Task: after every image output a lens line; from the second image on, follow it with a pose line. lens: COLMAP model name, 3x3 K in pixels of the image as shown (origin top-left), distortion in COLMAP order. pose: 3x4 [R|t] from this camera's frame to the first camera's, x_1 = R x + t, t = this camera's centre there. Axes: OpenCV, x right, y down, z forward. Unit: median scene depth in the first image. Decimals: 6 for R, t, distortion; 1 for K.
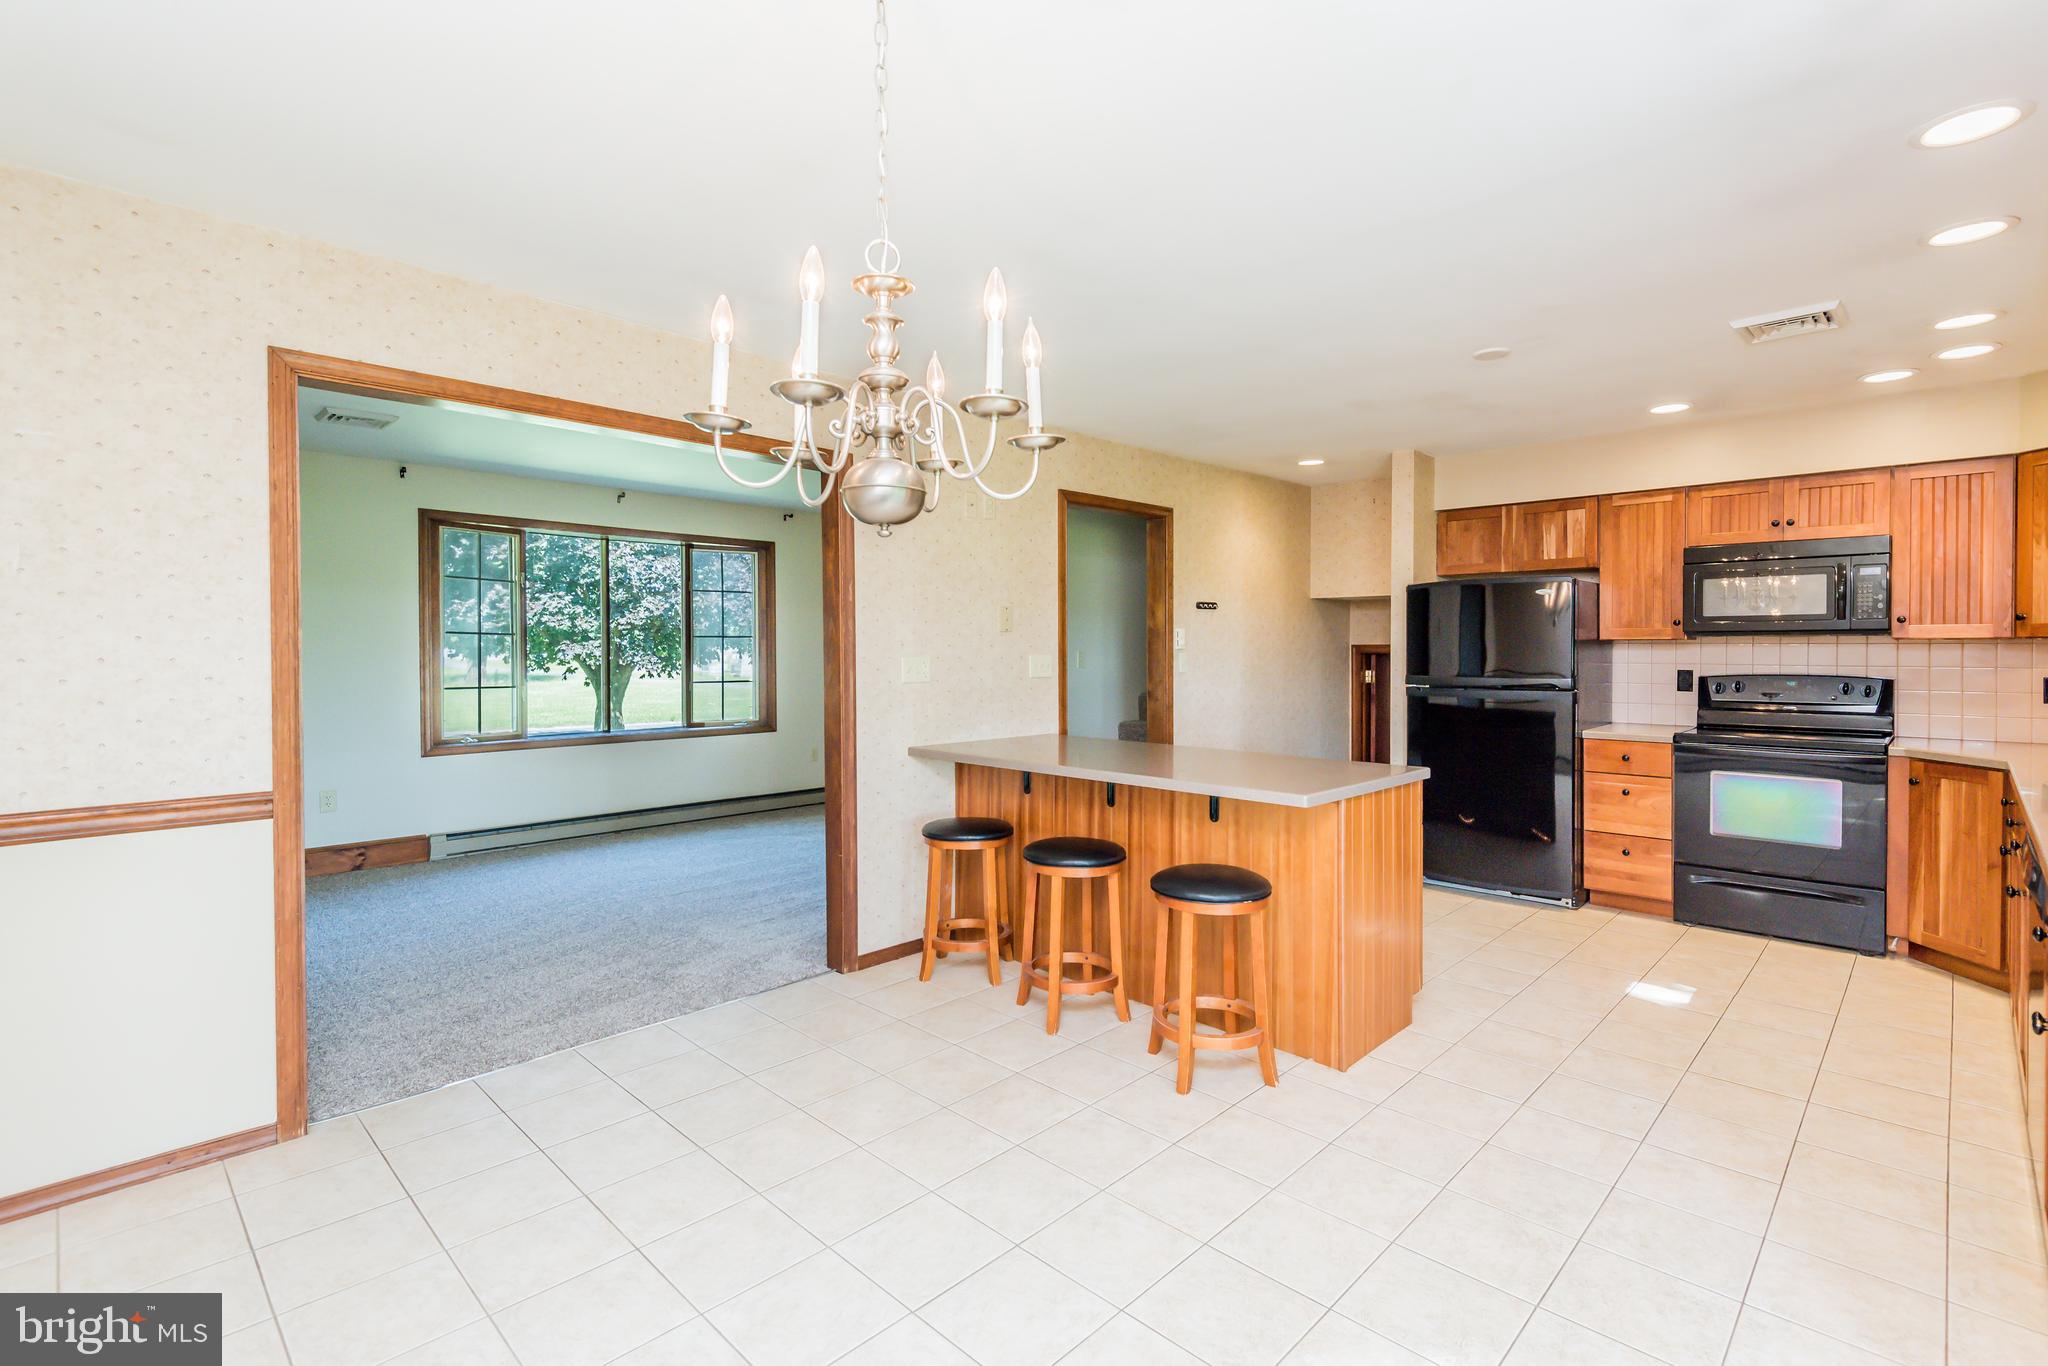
lens RADIAL K [[944.6, 0, 1029.2], [0, 944.6, 645.6], [0, 0, 1]] dist [0.055795, -0.031597]
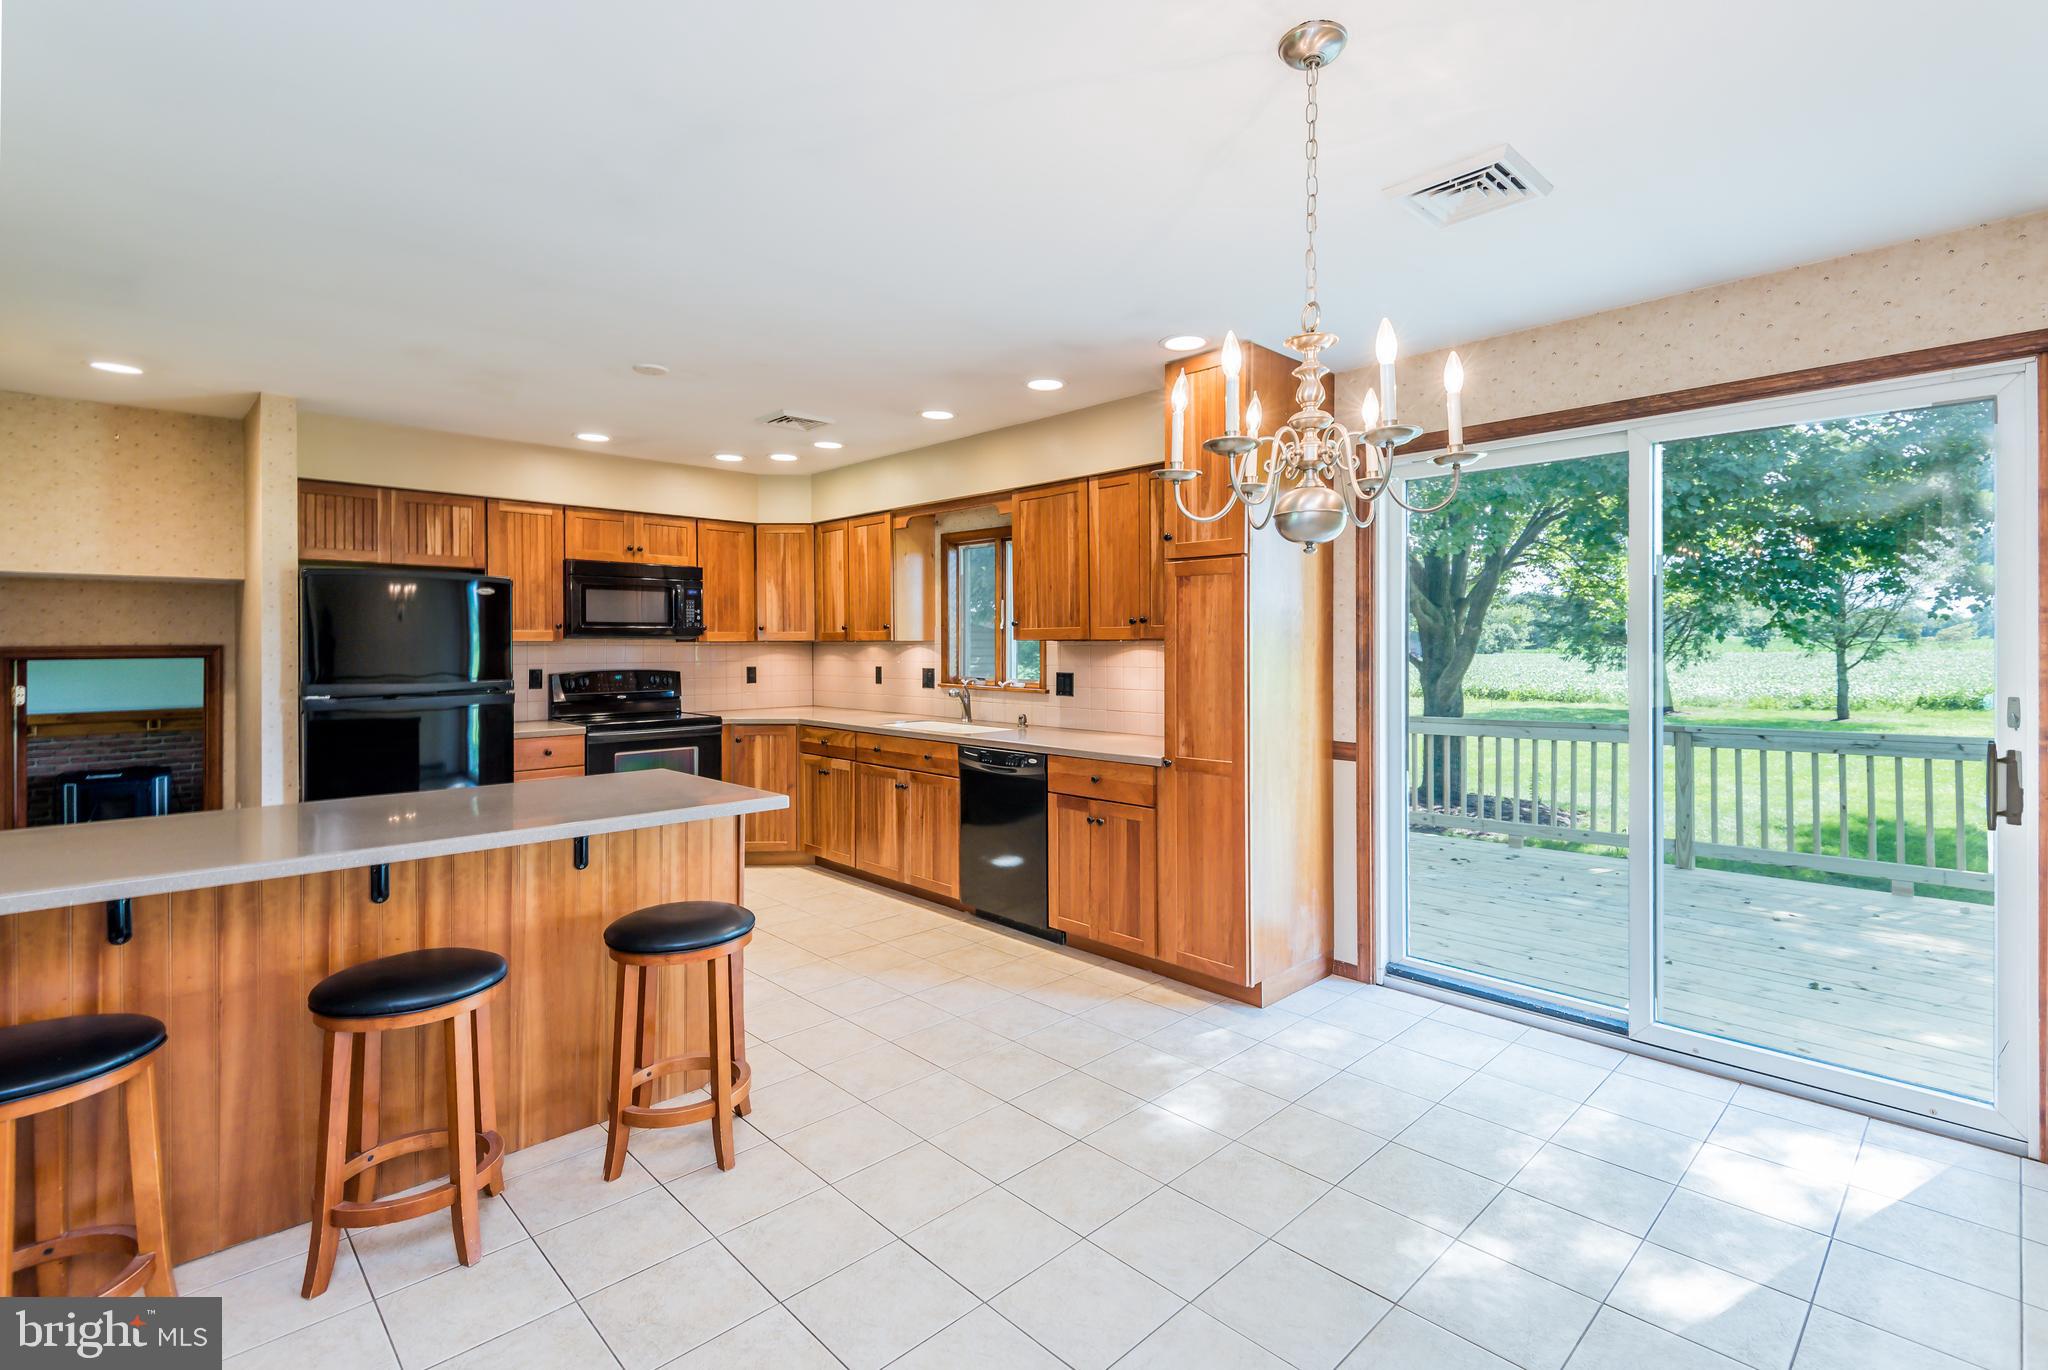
lens RADIAL K [[944.6, 0, 1029.2], [0, 944.6, 647.6], [0, 0, 1]] dist [0.055795, -0.031597]
pose [[0.031876, -0.001322, 0.999491, -0.395590], [0.004245, 0.999990, 0.001188, 0.001876], [-0.999483, 0.004205, 0.031881, 0.405774]]
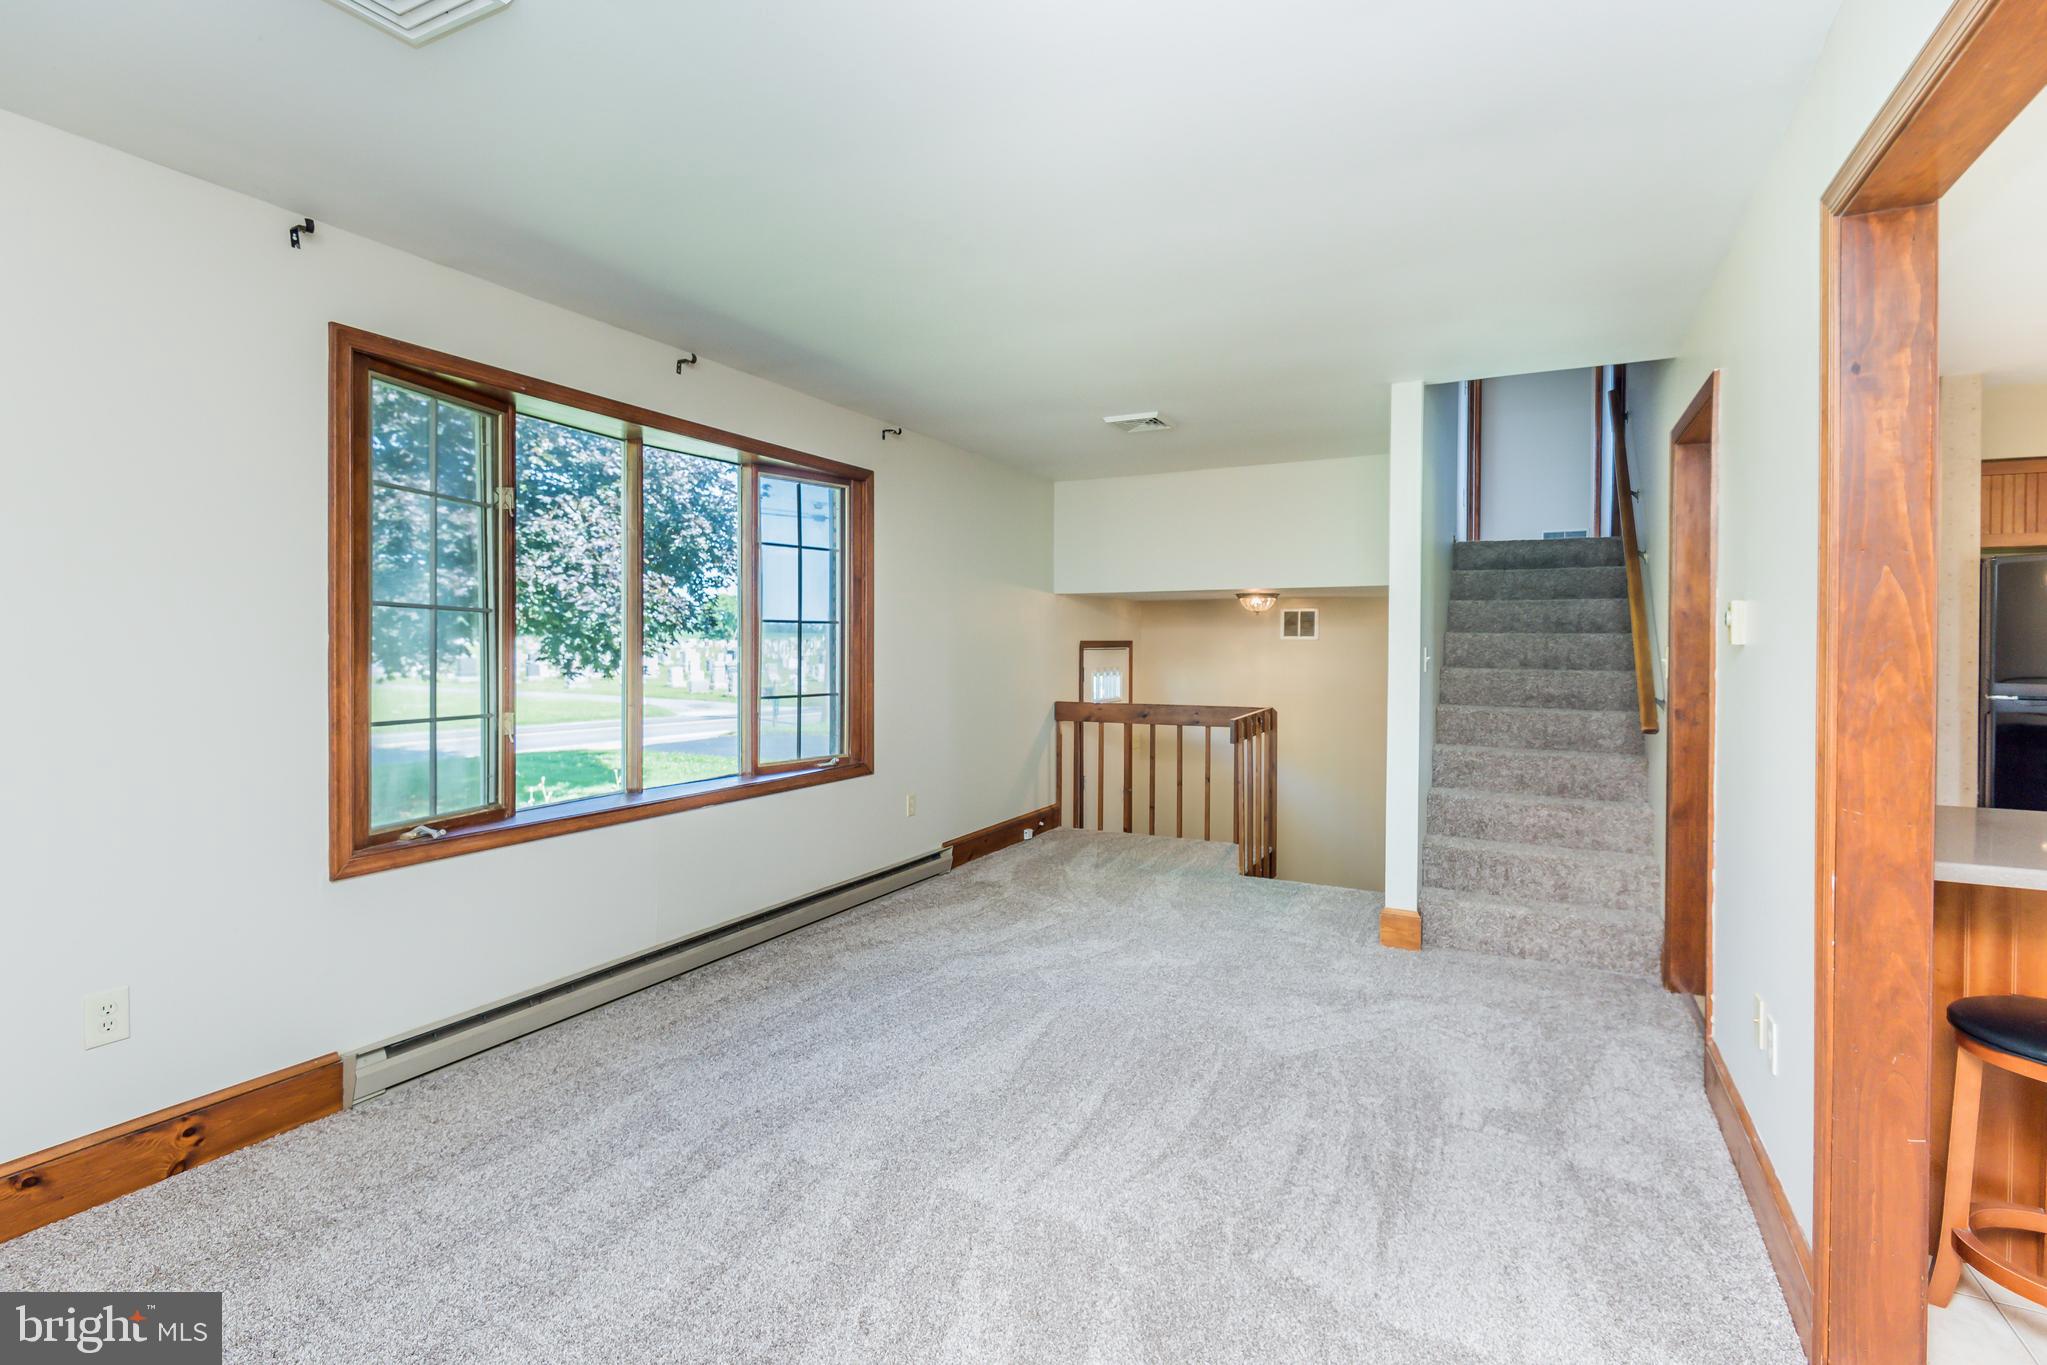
lens RADIAL K [[939.8, 0, 1033.3], [0, 939.8, 649.3], [0, 0, 1]] dist [0.009934, -0.000085]
pose [[0.951408, 0.003013, 0.307919, -0.545144], [-0.005710, 0.999953, 0.007858, 0.004331], [-0.307881, -0.009234, 0.951380, 0.575319]]
